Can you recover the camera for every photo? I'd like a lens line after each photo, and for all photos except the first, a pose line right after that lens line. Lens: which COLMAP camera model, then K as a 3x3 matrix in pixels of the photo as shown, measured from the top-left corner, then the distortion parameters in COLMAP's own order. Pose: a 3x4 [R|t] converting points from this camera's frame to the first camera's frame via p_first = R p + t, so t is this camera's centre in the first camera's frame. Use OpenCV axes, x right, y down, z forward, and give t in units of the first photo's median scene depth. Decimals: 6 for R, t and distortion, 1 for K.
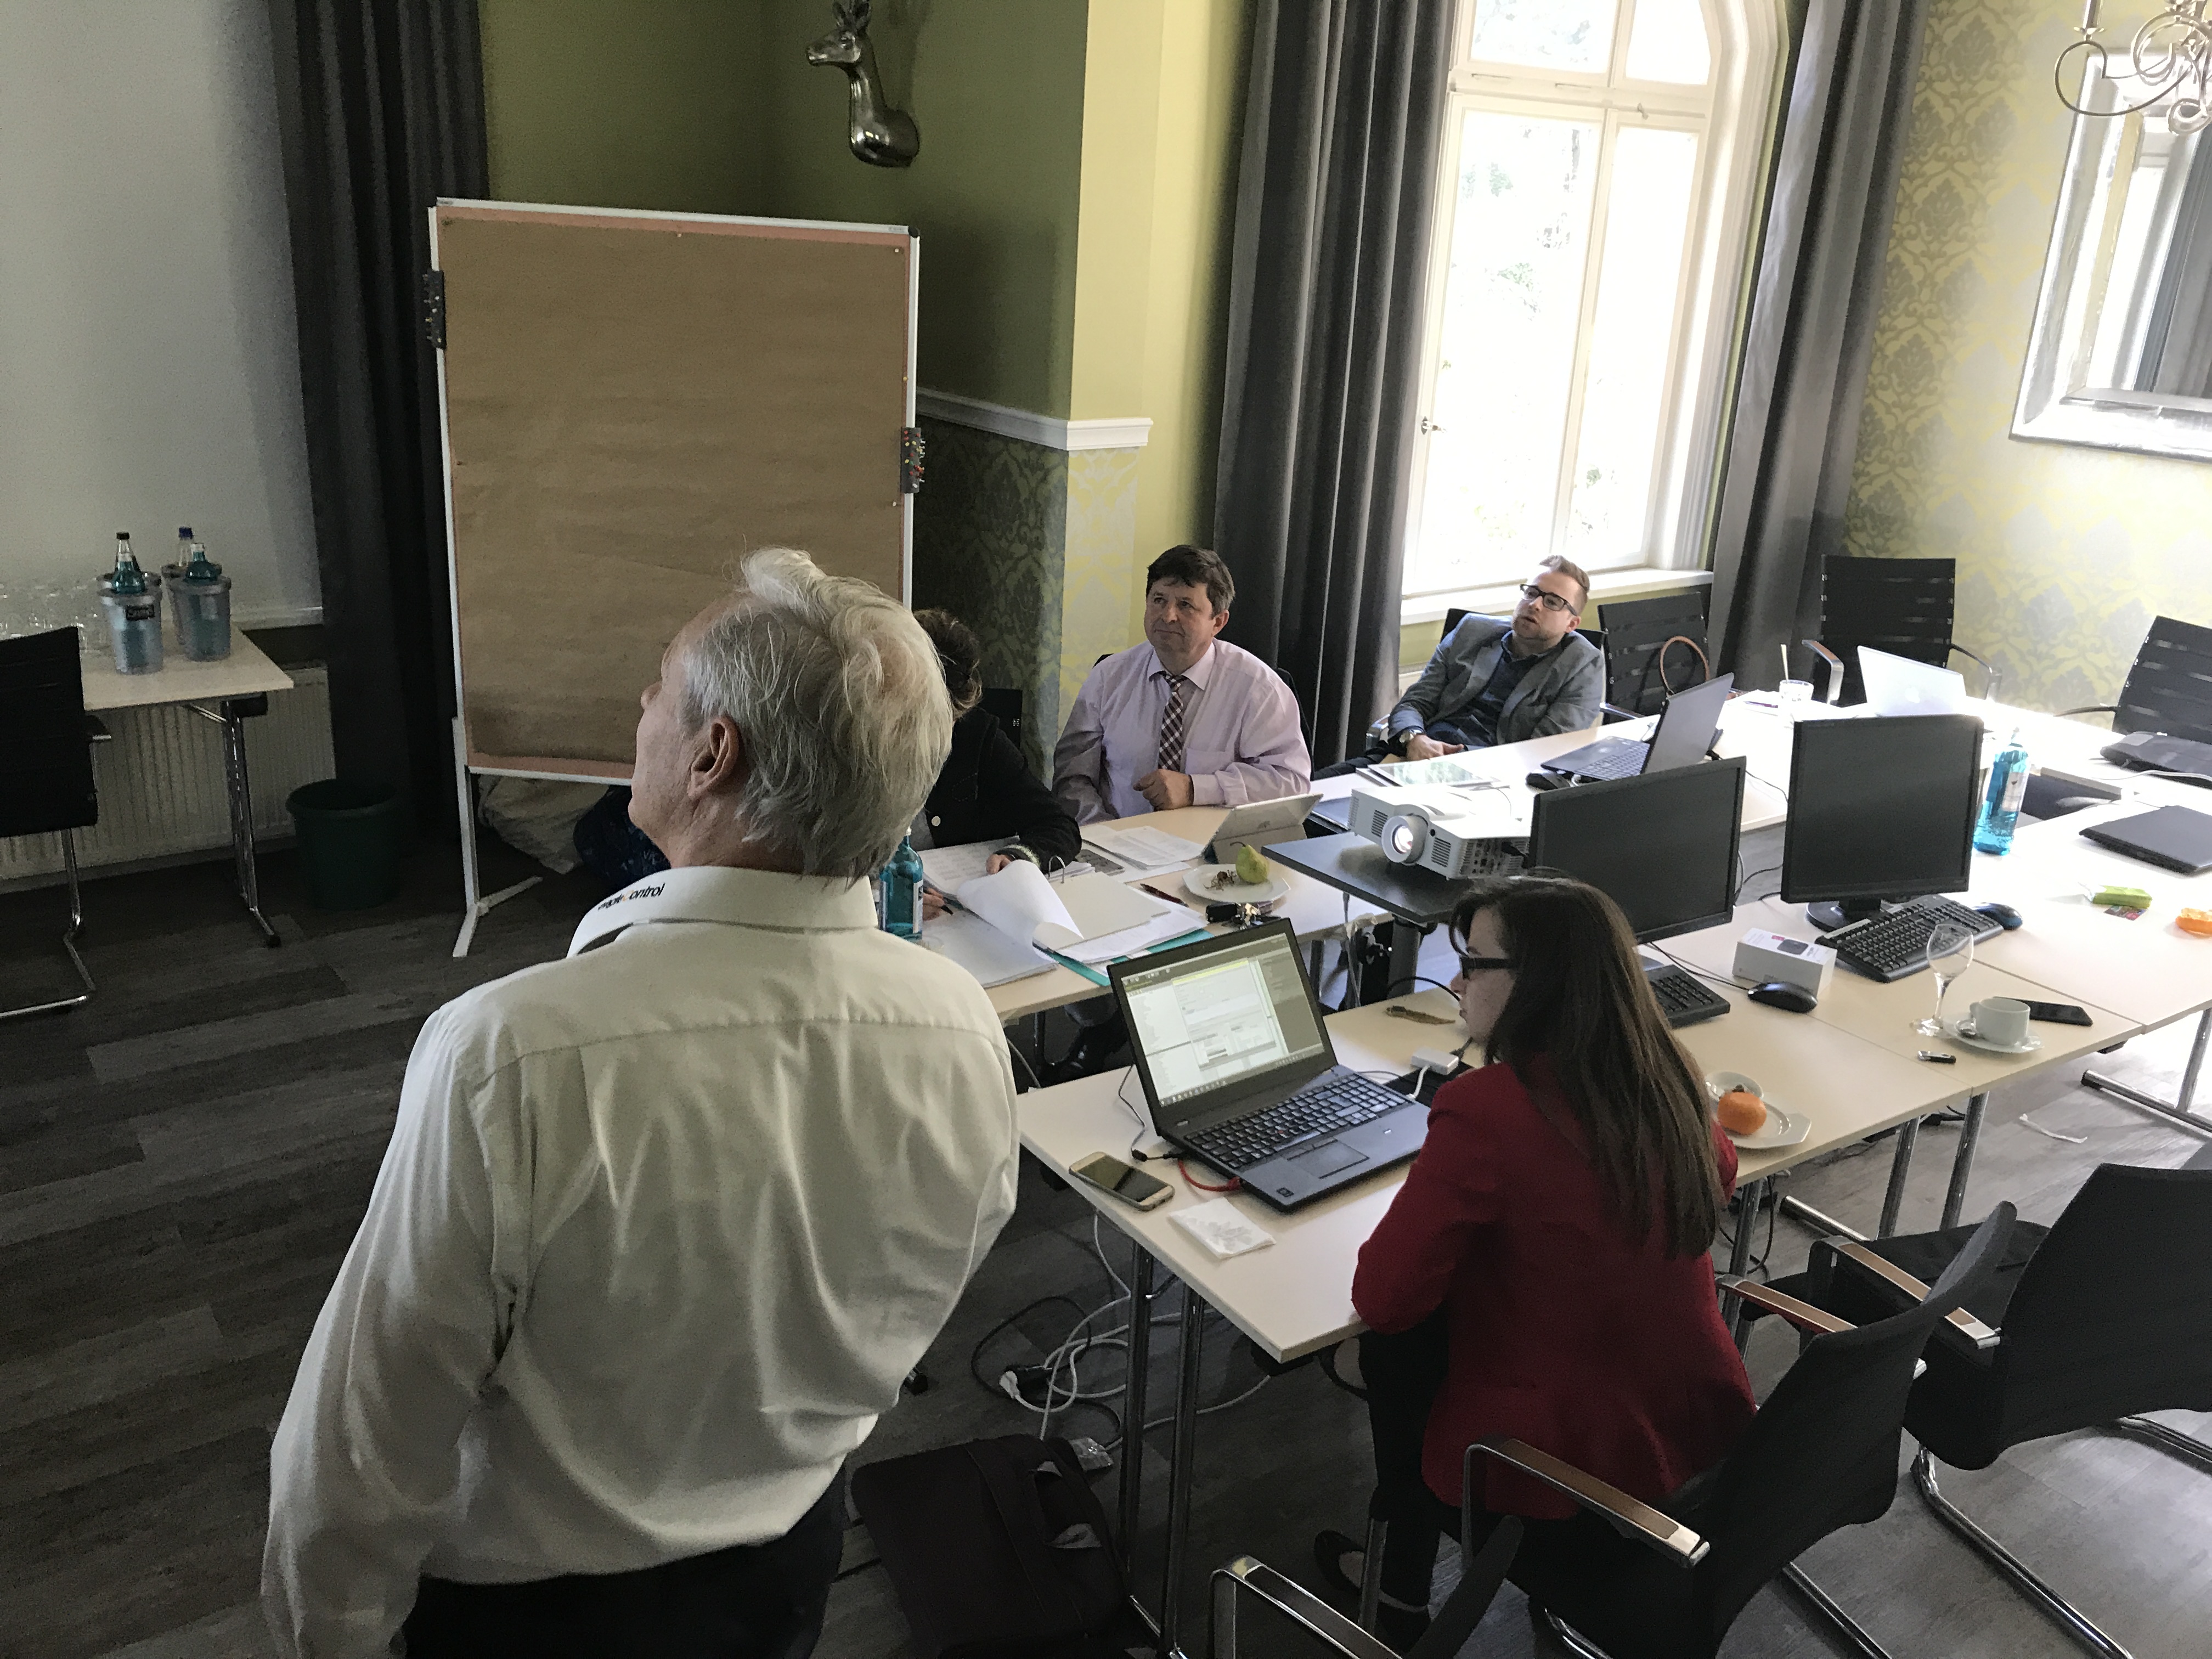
lens RADIAL K [[1842.2, 0, 1102.7], [0, 1842.2, 824.5], [0, 0, 1]] dist [0.035267, 0.001306]
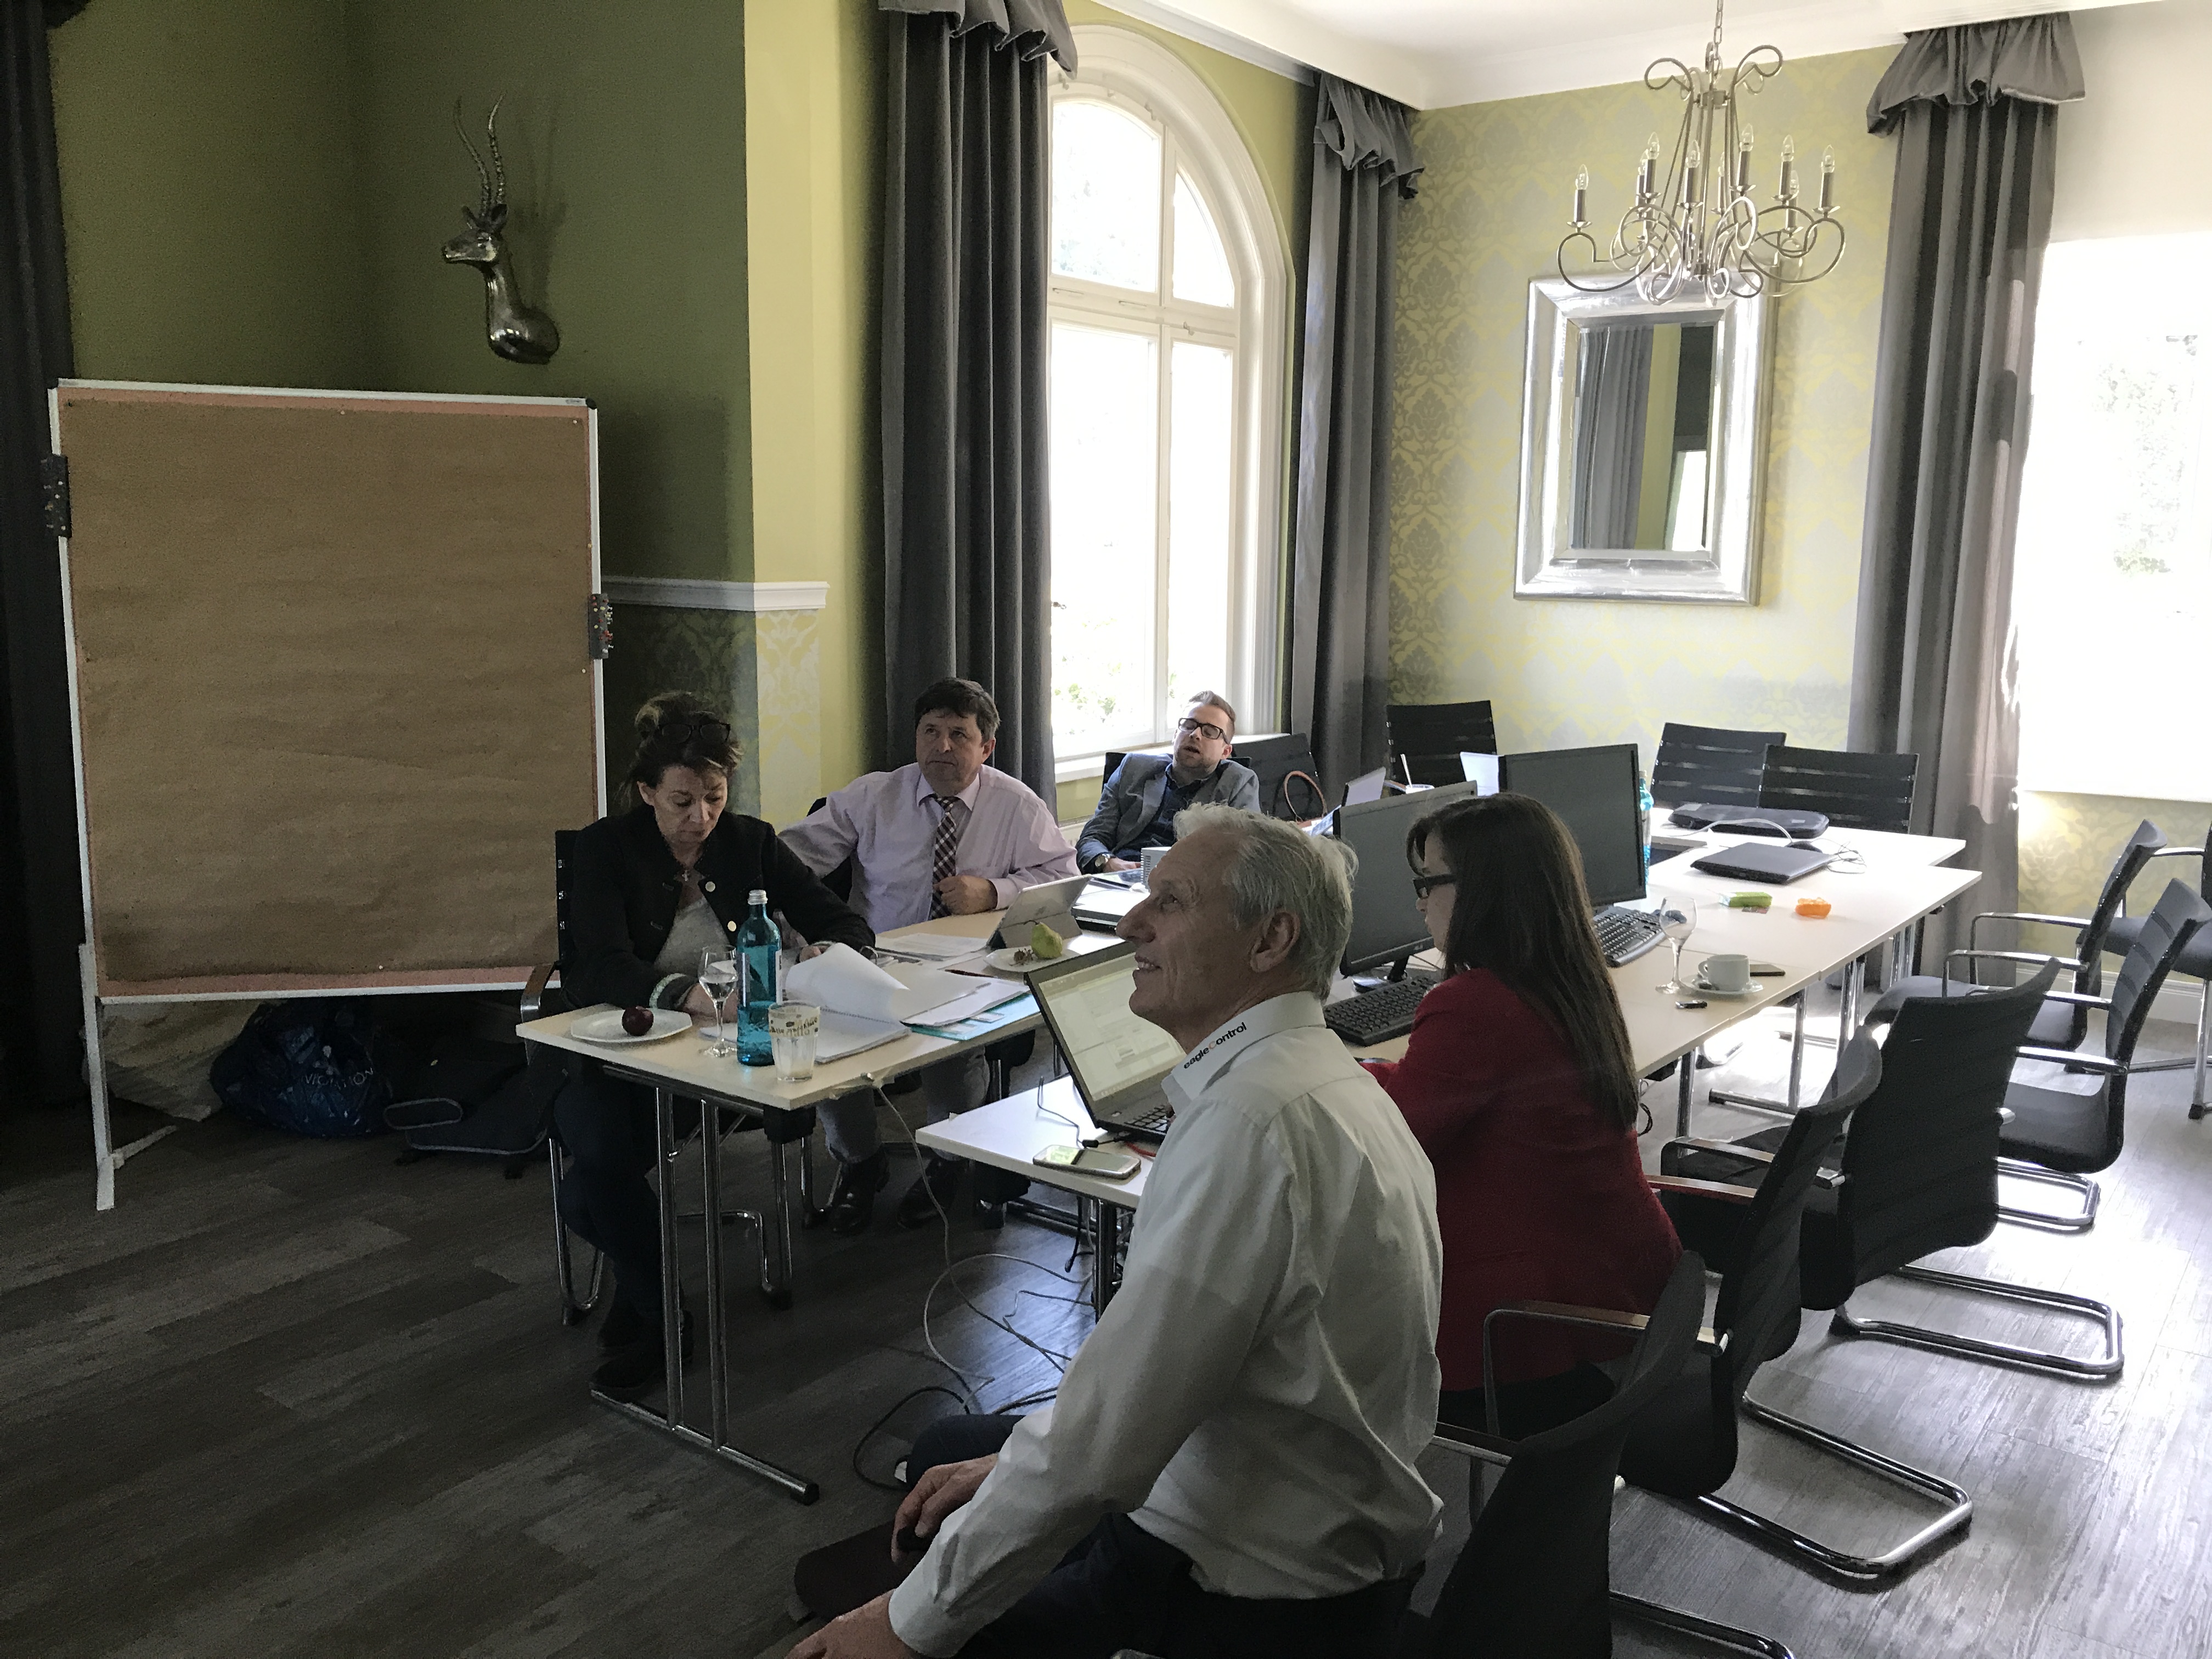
lens RADIAL K [[1842.2, 0, 1106.5], [0, 1842.2, 835.5], [0, 0, 1]] dist [0.035267, 0.001306]
pose [[0.952261, -0.088770, 0.292093, -0.135109], [0.134142, 0.981145, -0.139142, 0.082584], [-0.274234, 0.171681, 0.946214, 0.000662]]
